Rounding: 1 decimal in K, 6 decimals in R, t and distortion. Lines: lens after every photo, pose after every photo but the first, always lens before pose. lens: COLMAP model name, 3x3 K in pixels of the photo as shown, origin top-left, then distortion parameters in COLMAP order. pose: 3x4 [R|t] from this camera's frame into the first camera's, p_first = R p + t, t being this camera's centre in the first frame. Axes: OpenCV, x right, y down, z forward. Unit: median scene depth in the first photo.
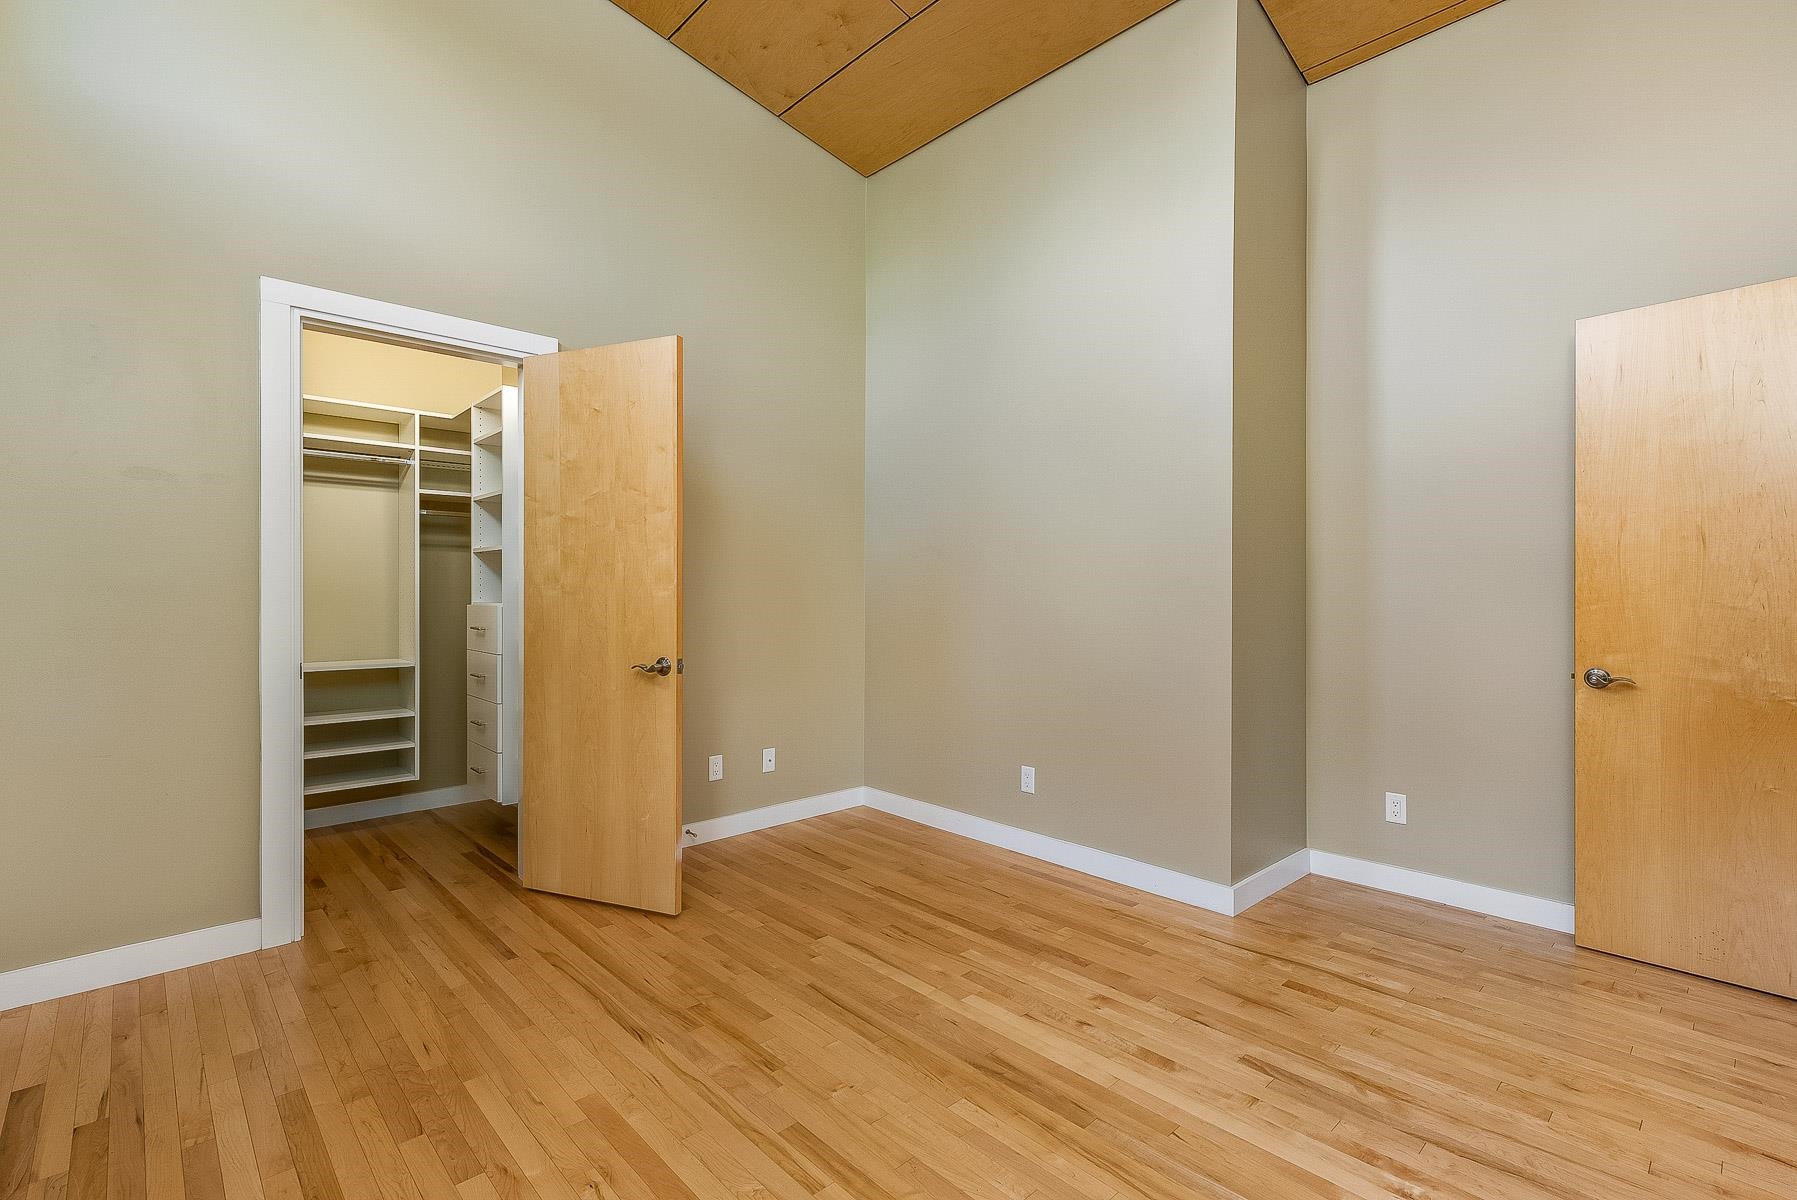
lens RADIAL K [[821.6, 0, 871.6], [0, 821.6, 588.5], [0, 0, 1]] dist [0.003559, -0.000050]
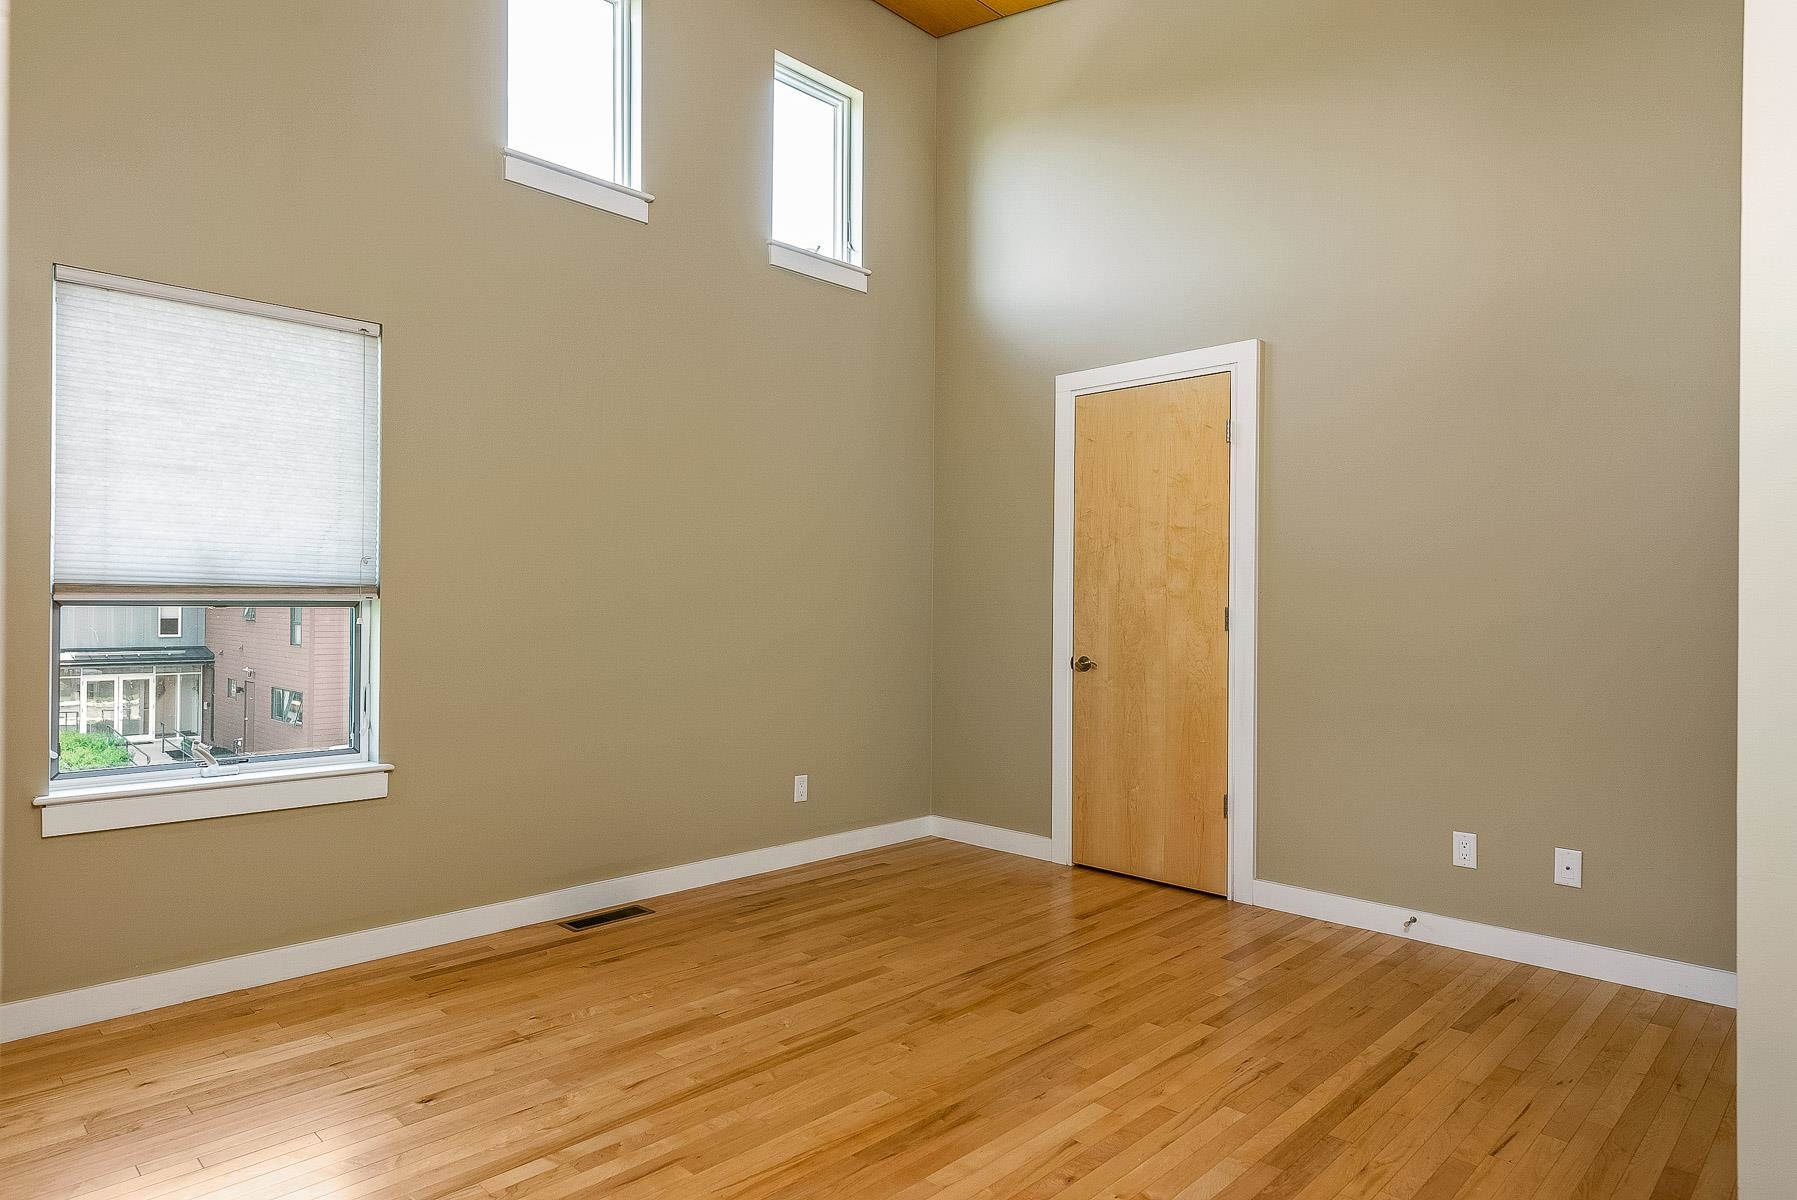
lens RADIAL K [[1043.1, 0, 905.3], [0, 1043.1, 602.1], [0, 0, 1]] dist [0.002496, -0.000089]
pose [[0.059545, 0.002617, -0.998222, 1.064066], [-0.004389, 0.999988, 0.002360, 0.004664], [0.998216, 0.004241, 0.059555, 0.710432]]
